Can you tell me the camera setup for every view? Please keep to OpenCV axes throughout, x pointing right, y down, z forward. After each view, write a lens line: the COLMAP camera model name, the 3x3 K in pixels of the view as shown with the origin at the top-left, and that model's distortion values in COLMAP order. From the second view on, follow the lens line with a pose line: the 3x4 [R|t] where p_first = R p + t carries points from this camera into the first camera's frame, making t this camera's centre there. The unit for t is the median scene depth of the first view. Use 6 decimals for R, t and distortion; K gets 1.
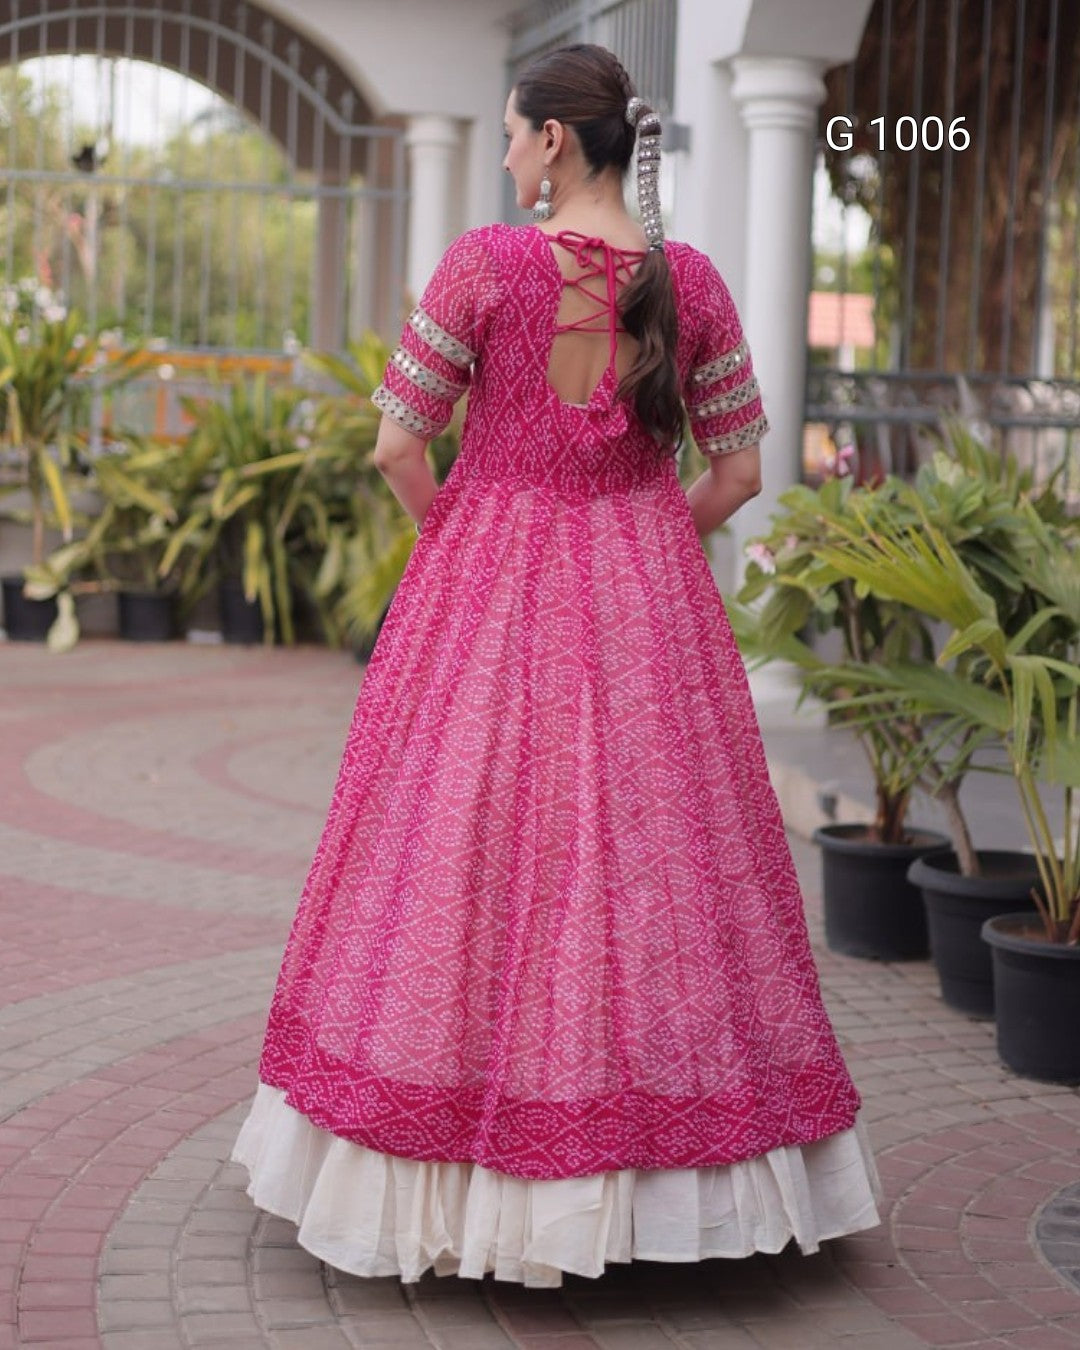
lens RADIAL K [[3319.5, 0, 564.8], [0, 3319.5, 556.5], [0, 0, 1]] dist [0.008966, -0.122576]
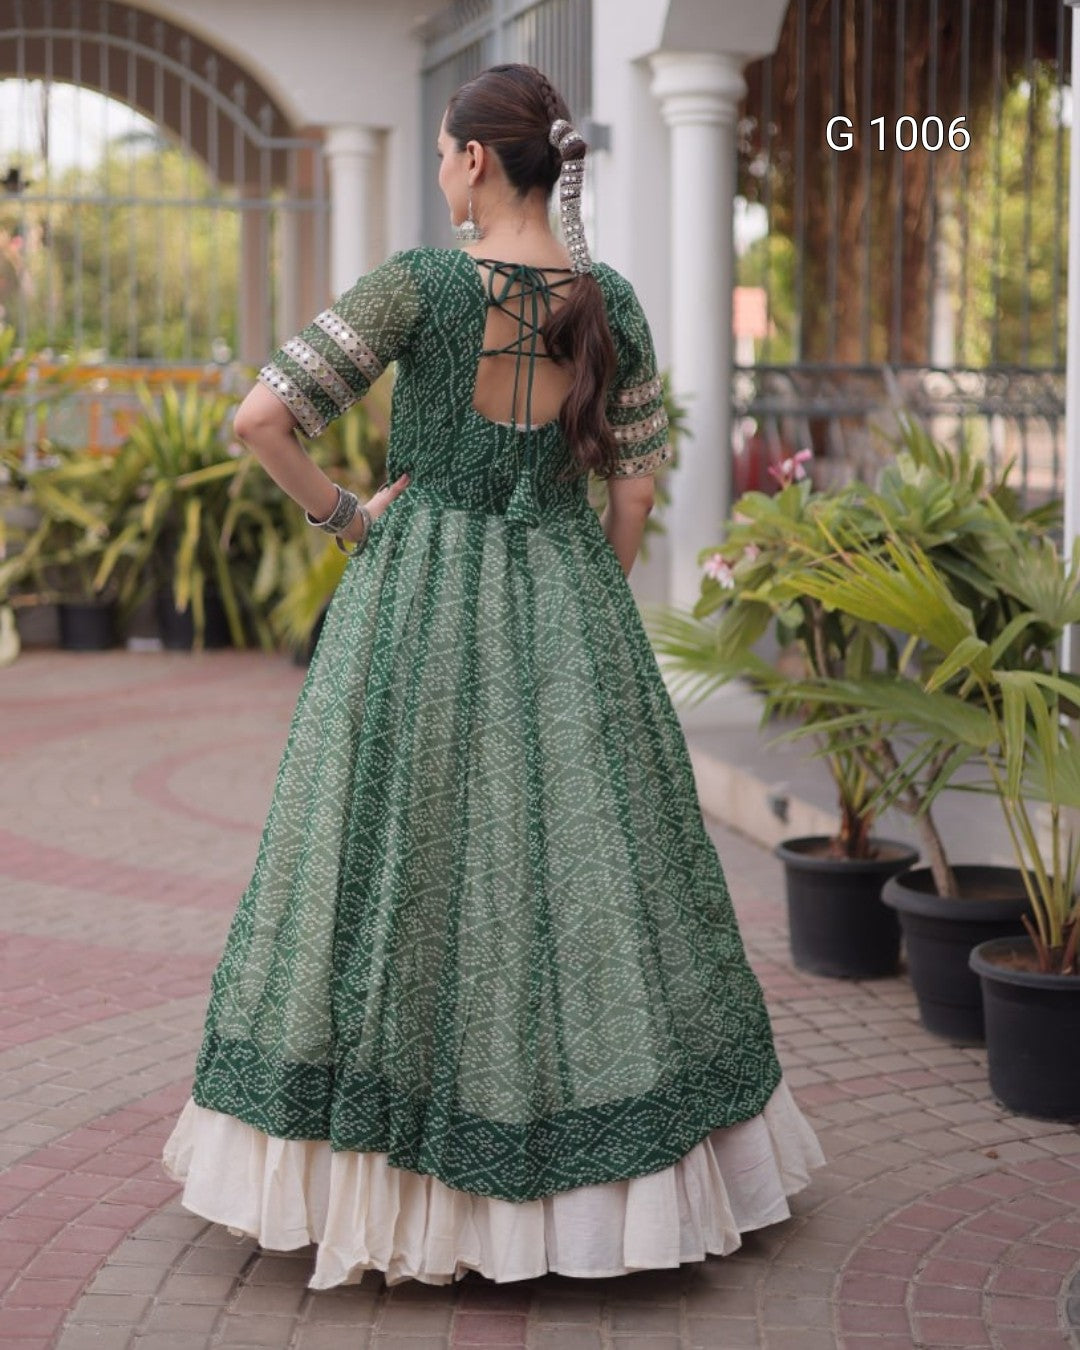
lens RADIAL K [[3055.1, 0, 595.8], [0, 3055.1, 597.7], [0, 0, 1]] dist [-0.003995, 0.003364]
pose [[0.998741, -0.034615, 0.036294, -0.007438], [0.033884, 0.999214, 0.020571, -0.010215], [-0.036978, -0.019315, 0.999129, 0.120359]]
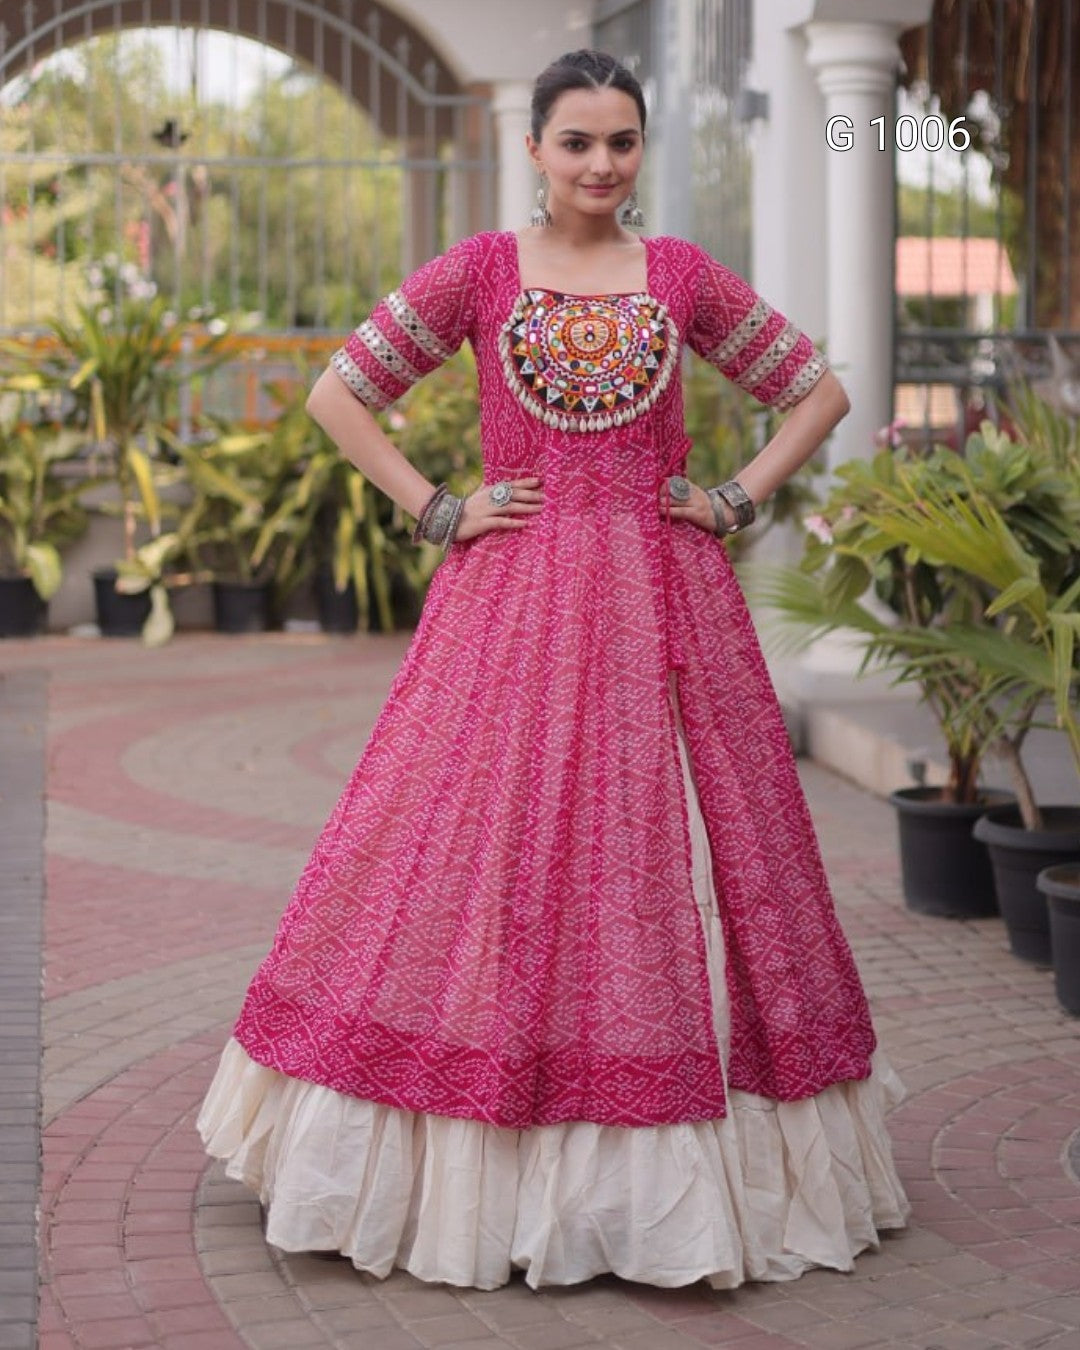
lens RADIAL K [[3612.0, 0, 552.2], [0, 3612.0, 509.8], [0, 0, 1]] dist [0.026069, -0.043895]
pose [[0.998518, -0.034620, -0.041986, 0.022266], [0.034371, 0.999387, -0.006644, -0.000876], [0.042190, 0.005191, 0.999096, -0.120471]]
